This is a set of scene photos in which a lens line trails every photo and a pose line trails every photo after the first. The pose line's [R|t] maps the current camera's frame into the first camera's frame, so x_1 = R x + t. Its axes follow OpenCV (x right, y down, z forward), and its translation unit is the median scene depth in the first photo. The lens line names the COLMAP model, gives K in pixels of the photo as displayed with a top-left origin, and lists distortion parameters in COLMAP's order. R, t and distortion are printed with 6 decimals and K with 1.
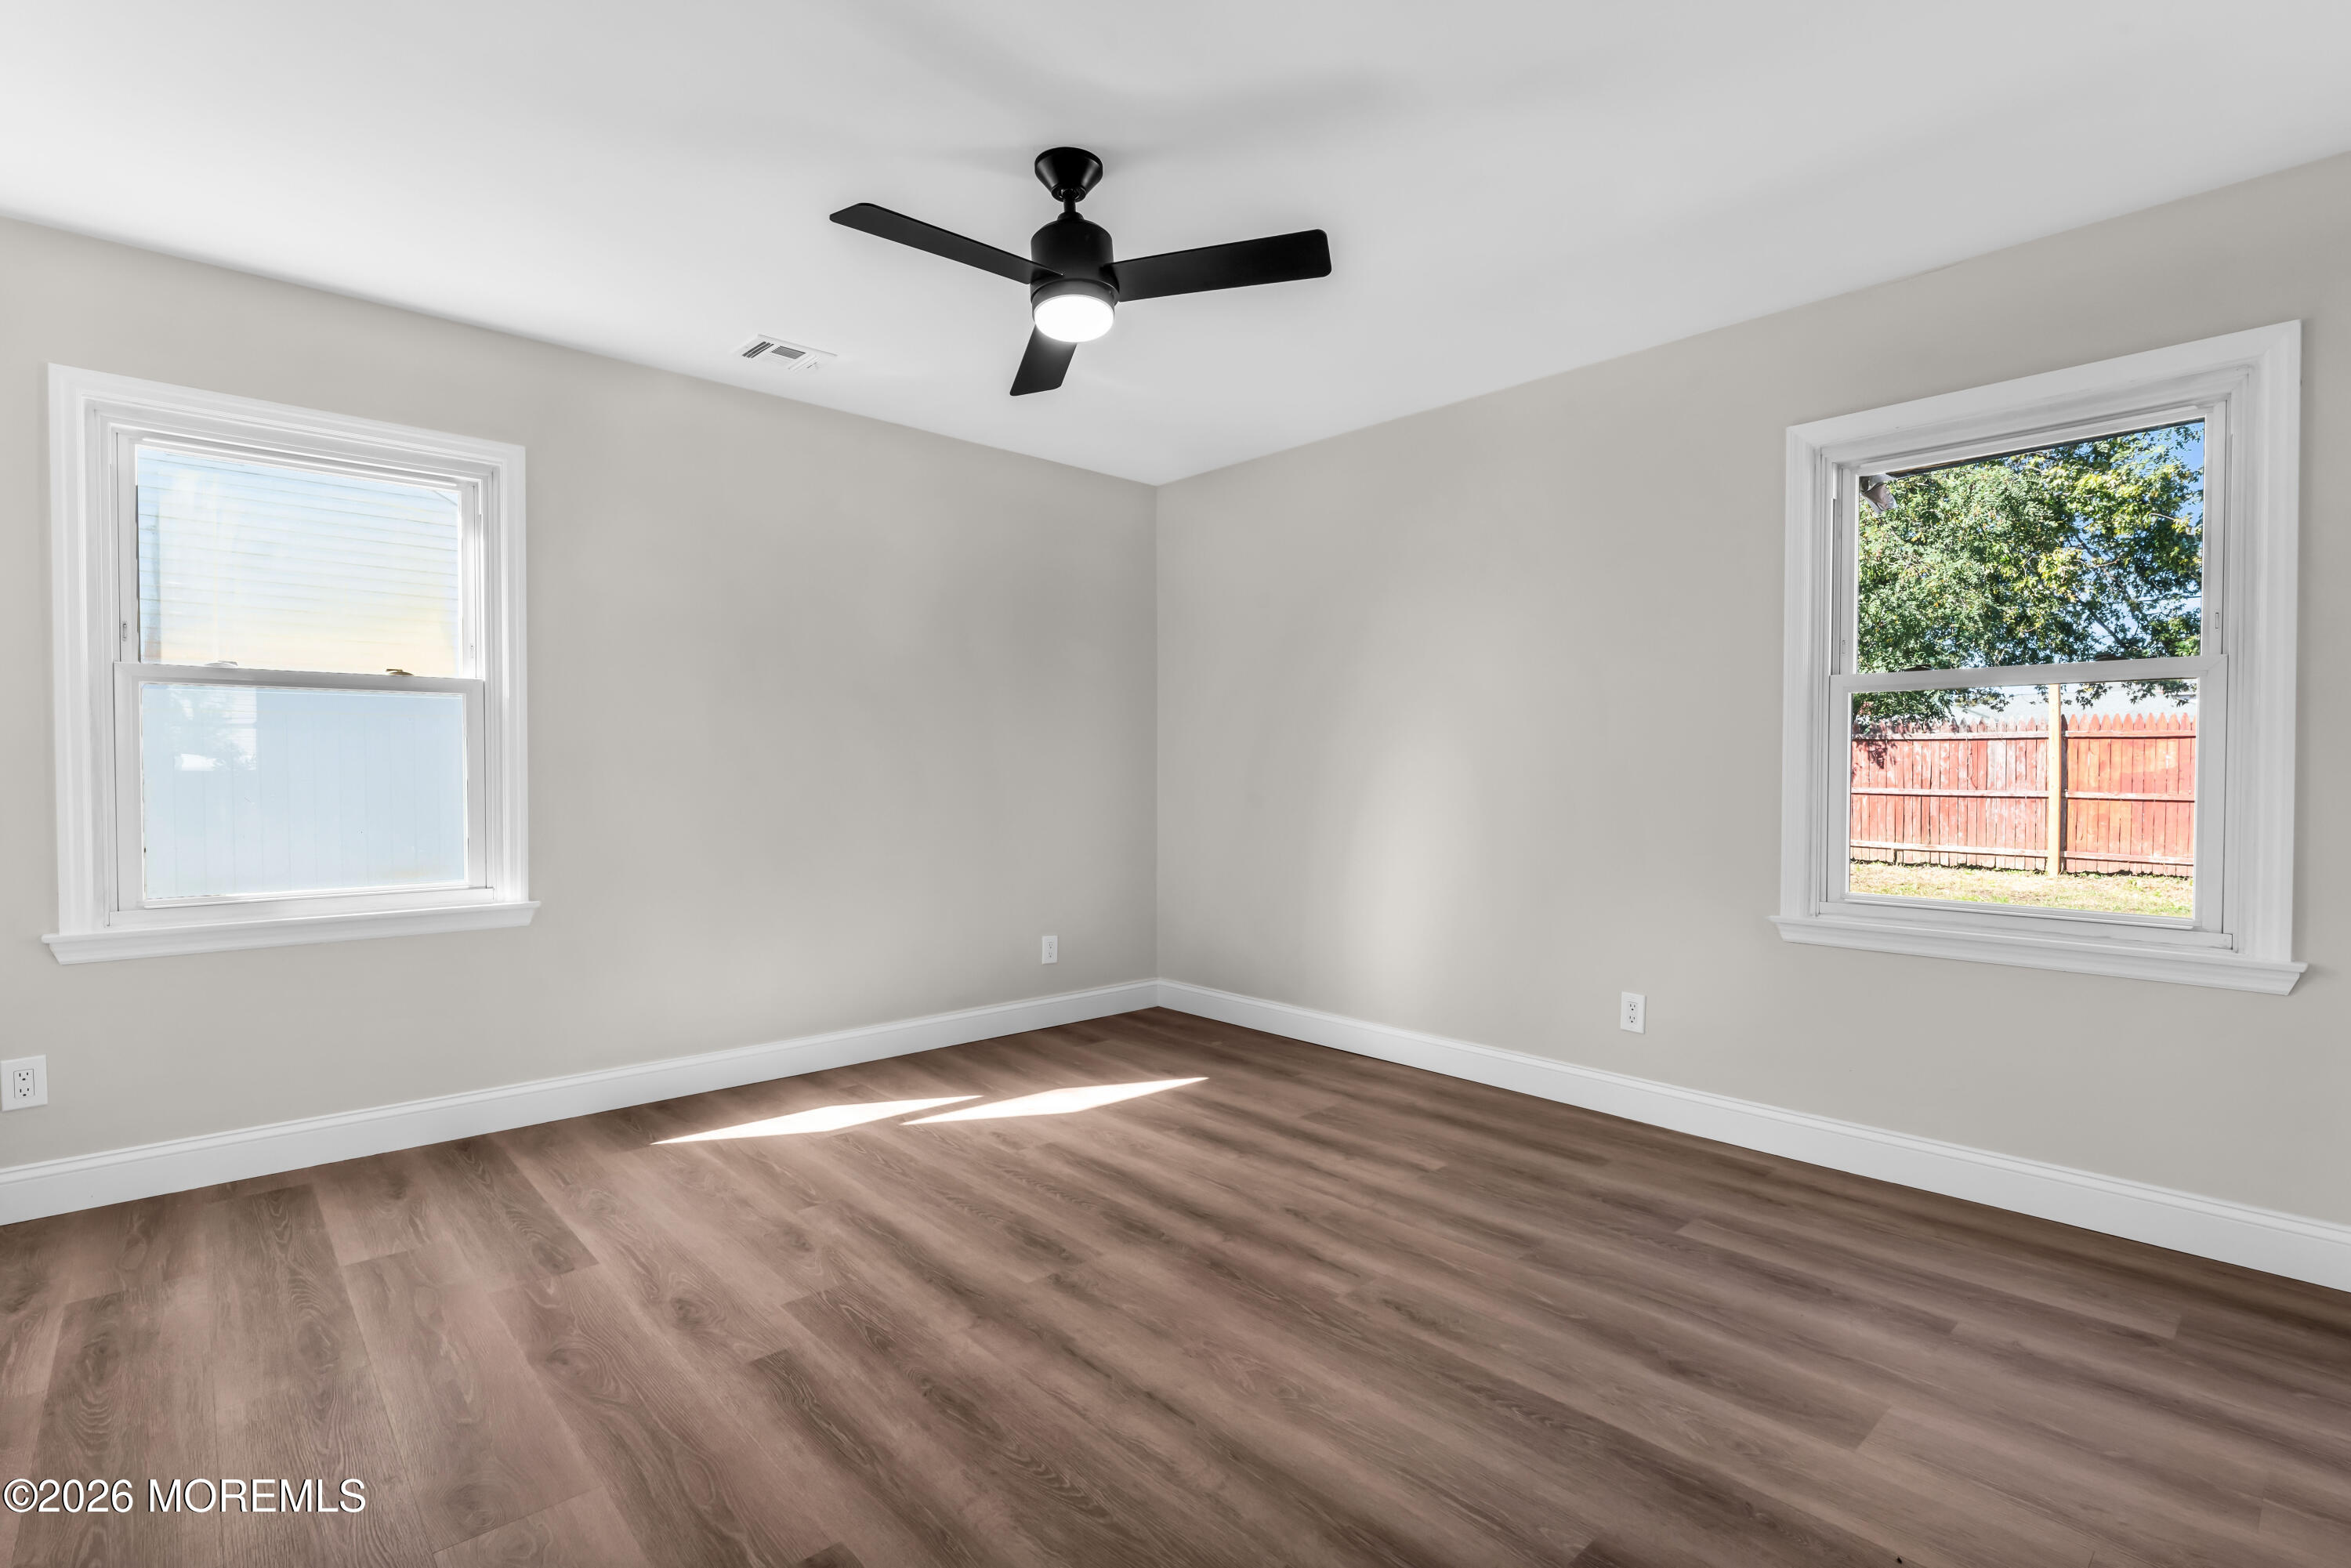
lens RADIAL K [[1104.4, 0, 1167.5], [0, 1104.4, 785.4], [0, 0, 1]] dist [0.000324, -0.000708]
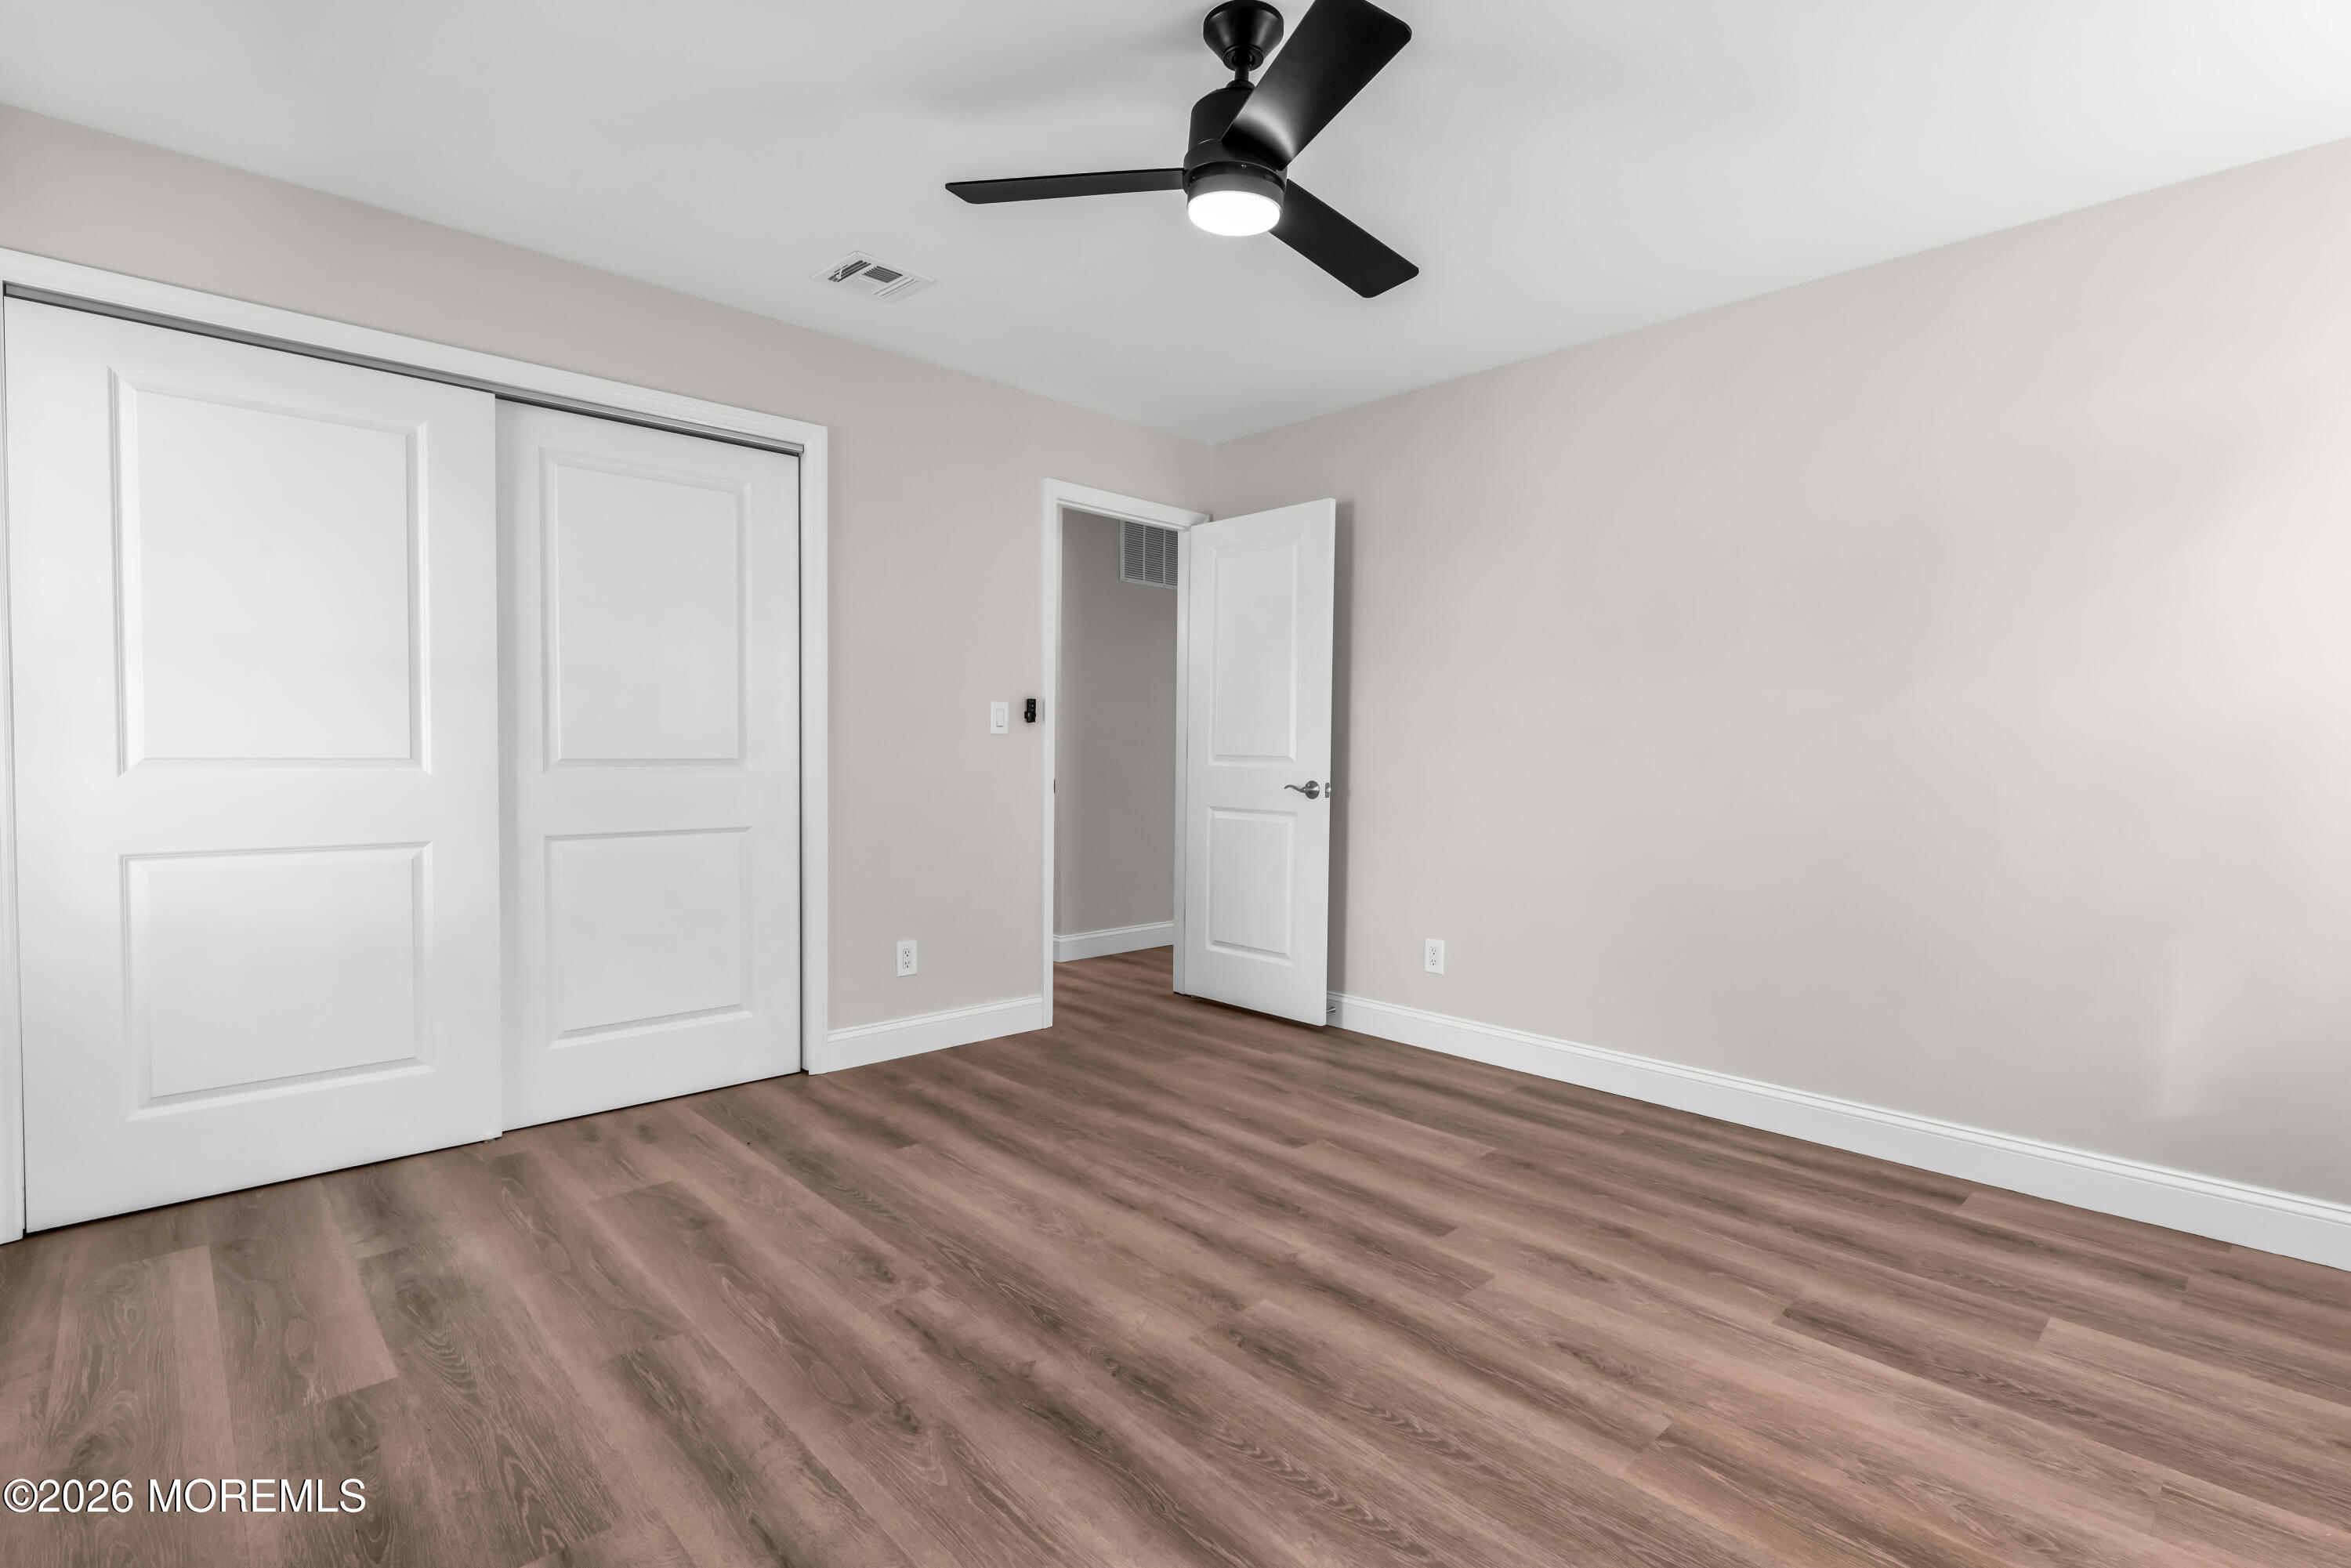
lens RADIAL K [[1104.4, 0, 1167.5], [0, 1104.4, 785.4], [0, 0, 1]] dist [0.000324, -0.000708]
pose [[-0.999810, -0.012692, -0.014789, -0.027432], [-0.013385, 0.998771, 0.047724, -0.021766], [0.014165, 0.047913, -0.998751, 1.976386]]
